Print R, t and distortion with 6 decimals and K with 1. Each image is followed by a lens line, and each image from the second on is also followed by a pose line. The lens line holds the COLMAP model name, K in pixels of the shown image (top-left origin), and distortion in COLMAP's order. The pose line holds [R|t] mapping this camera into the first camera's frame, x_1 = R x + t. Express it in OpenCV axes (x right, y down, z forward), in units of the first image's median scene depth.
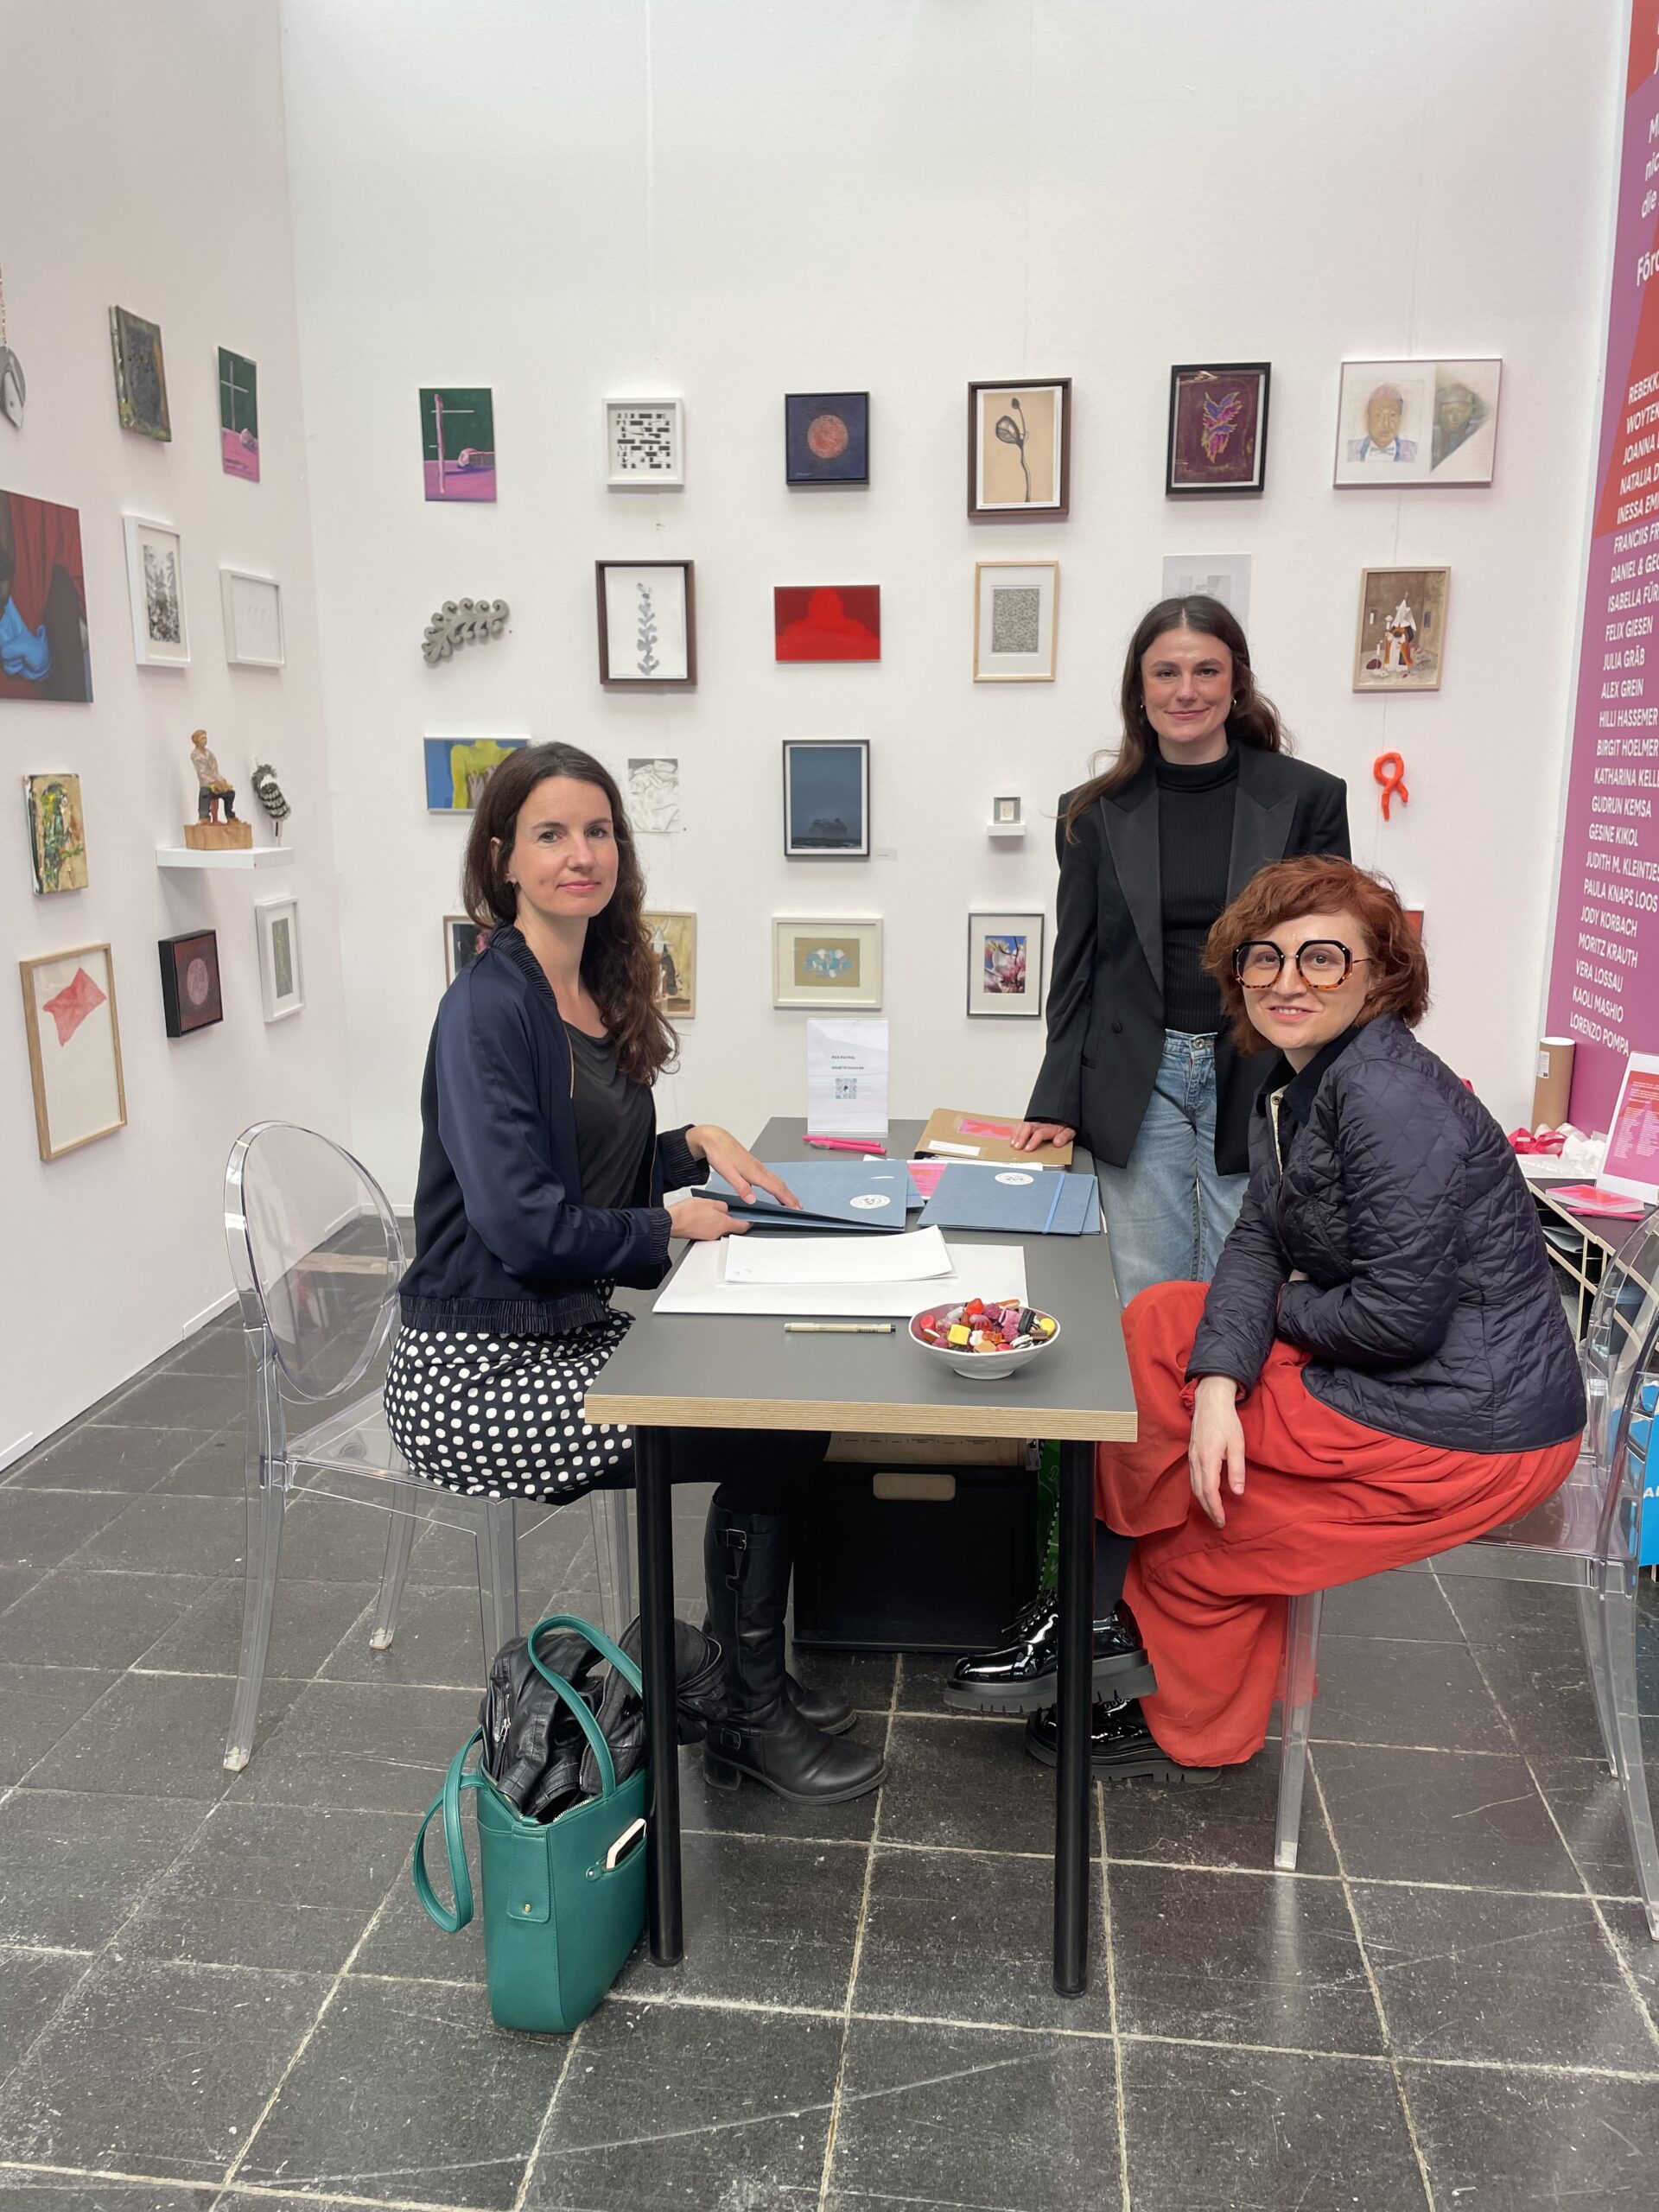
lens RADIAL K [[1663.9, 0, 838.4], [0, 1663.9, 1102.2], [0, 0, 1]] dist [0.073786, -0.068173]
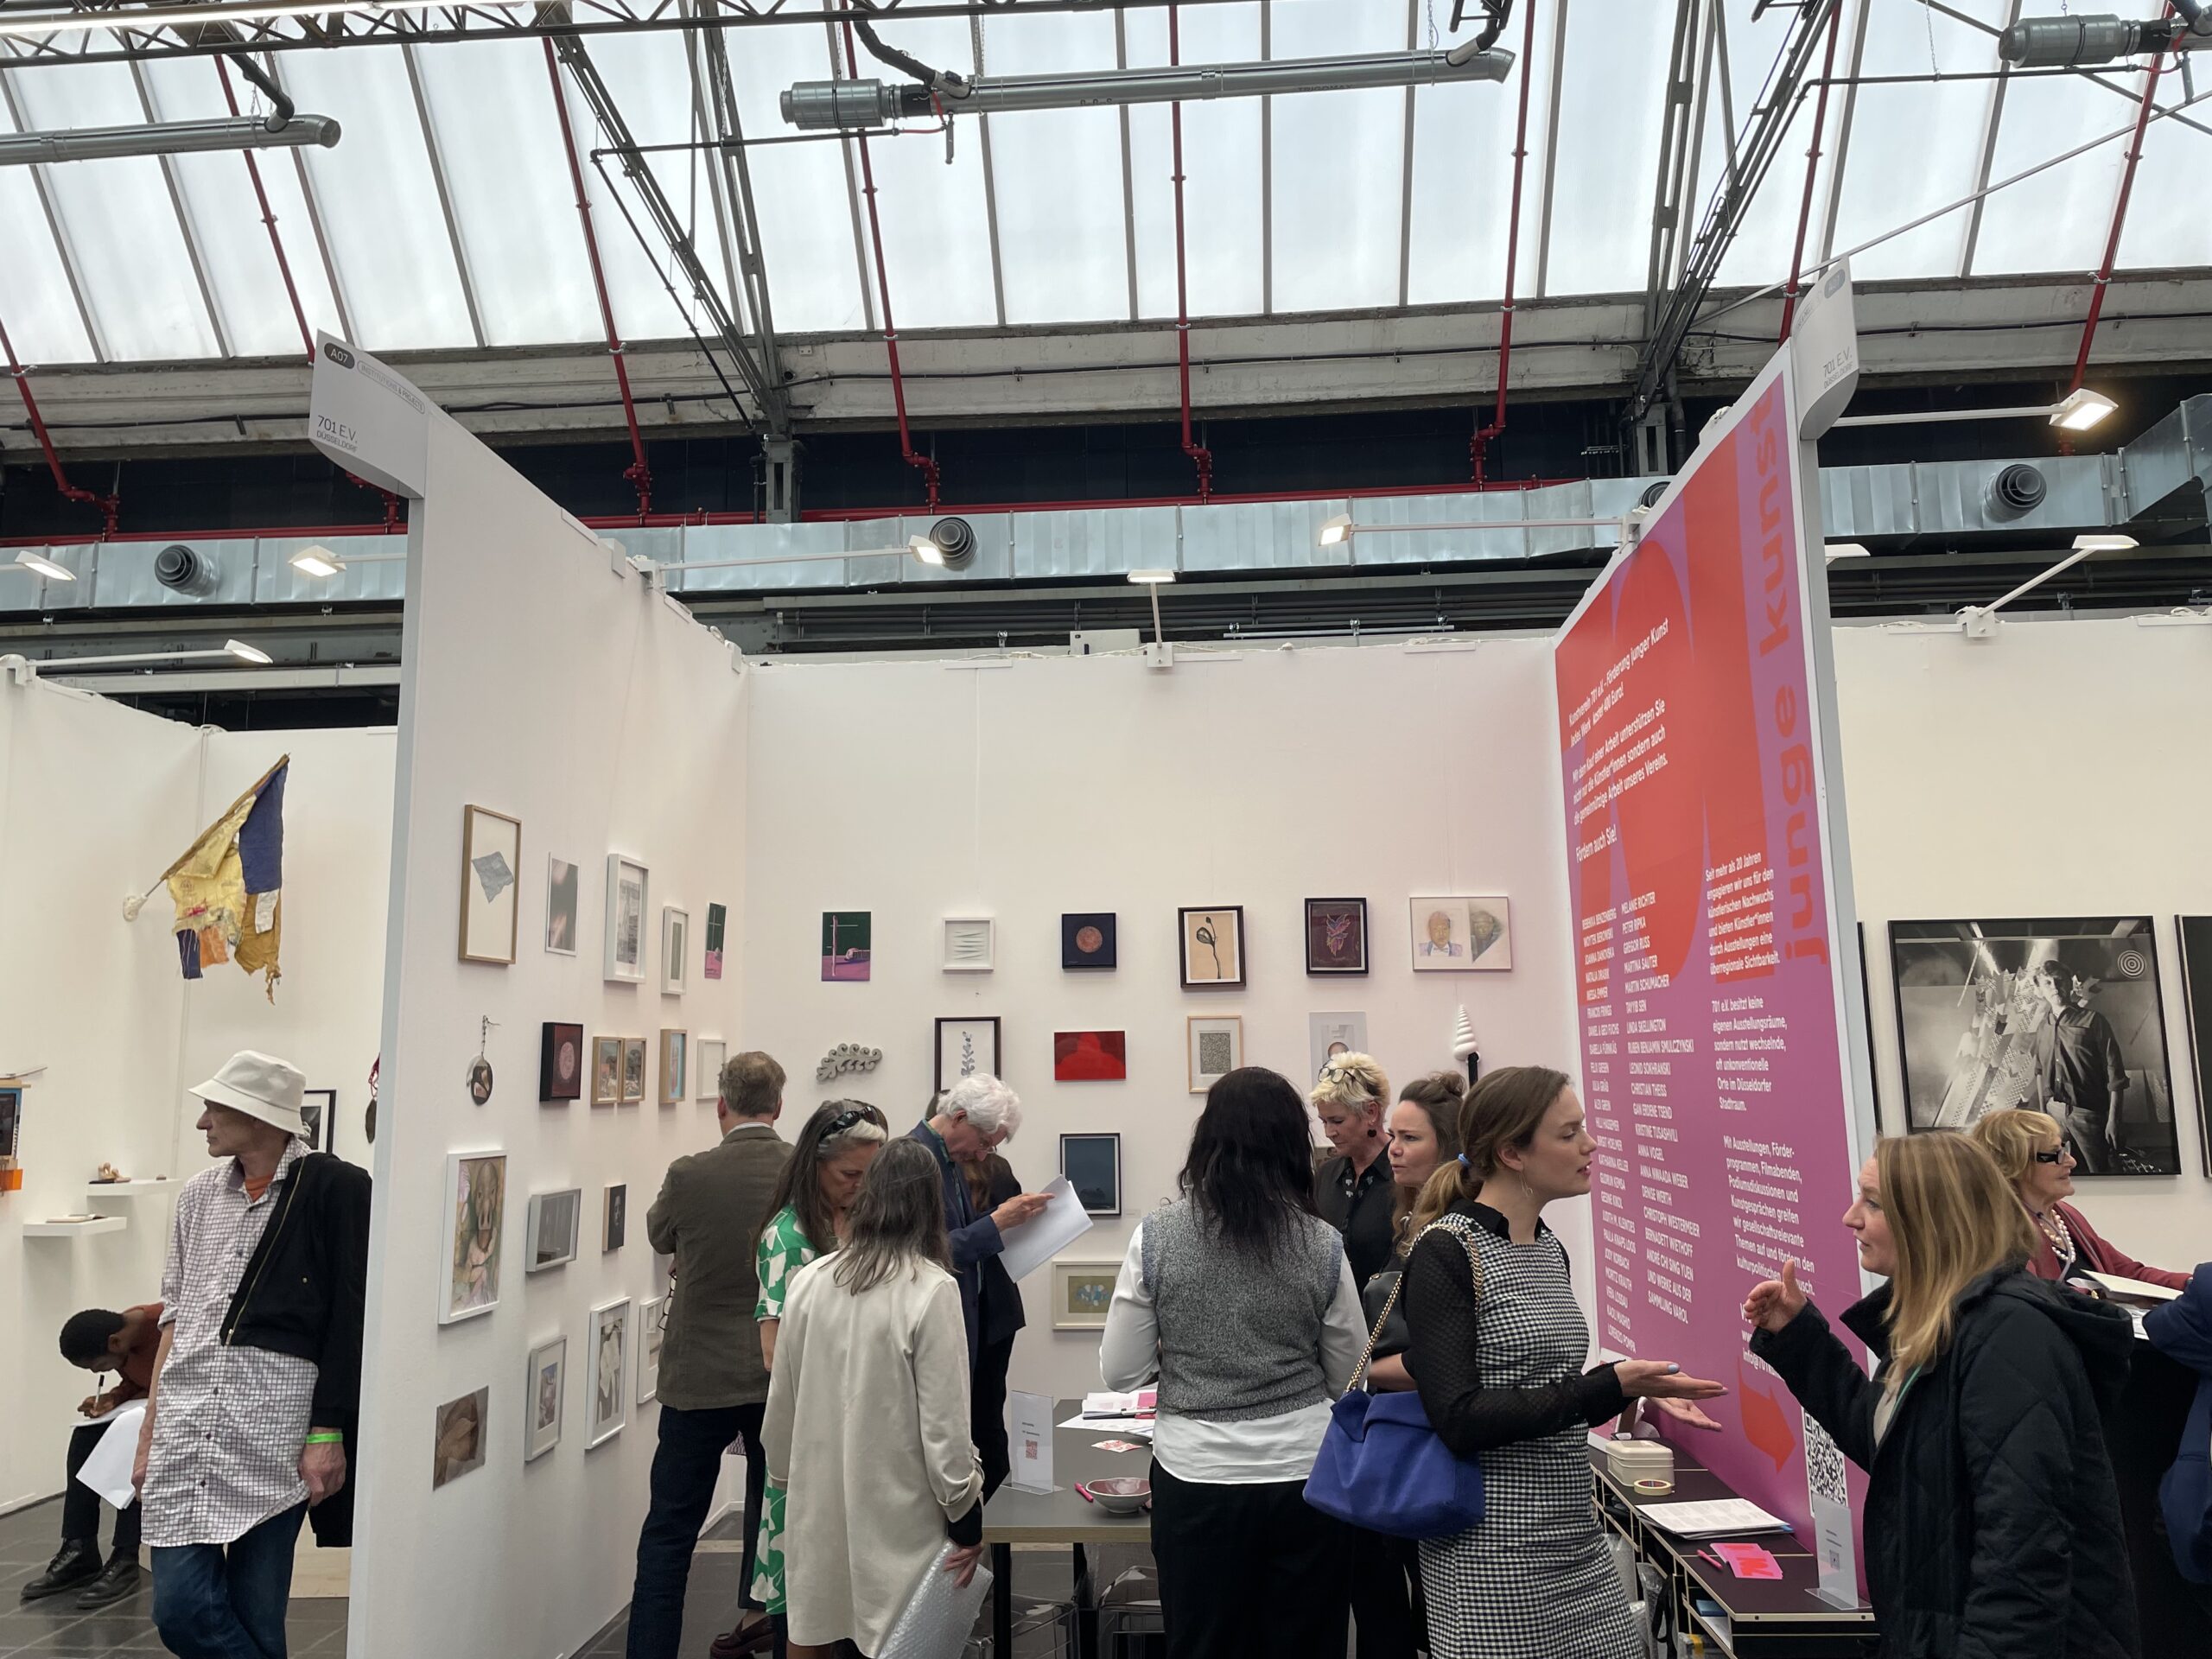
lens RADIAL K [[1663.9, 0, 1121.3], [0, 1663.9, 787.4], [0, 0, 1]] dist [0.073786, -0.068173]
pose [[0.998807, -0.006537, 0.048387, -0.049630], [0.023726, 0.931112, -0.363961, 0.033007], [-0.042674, 0.364675, 0.930156, -0.478915]]
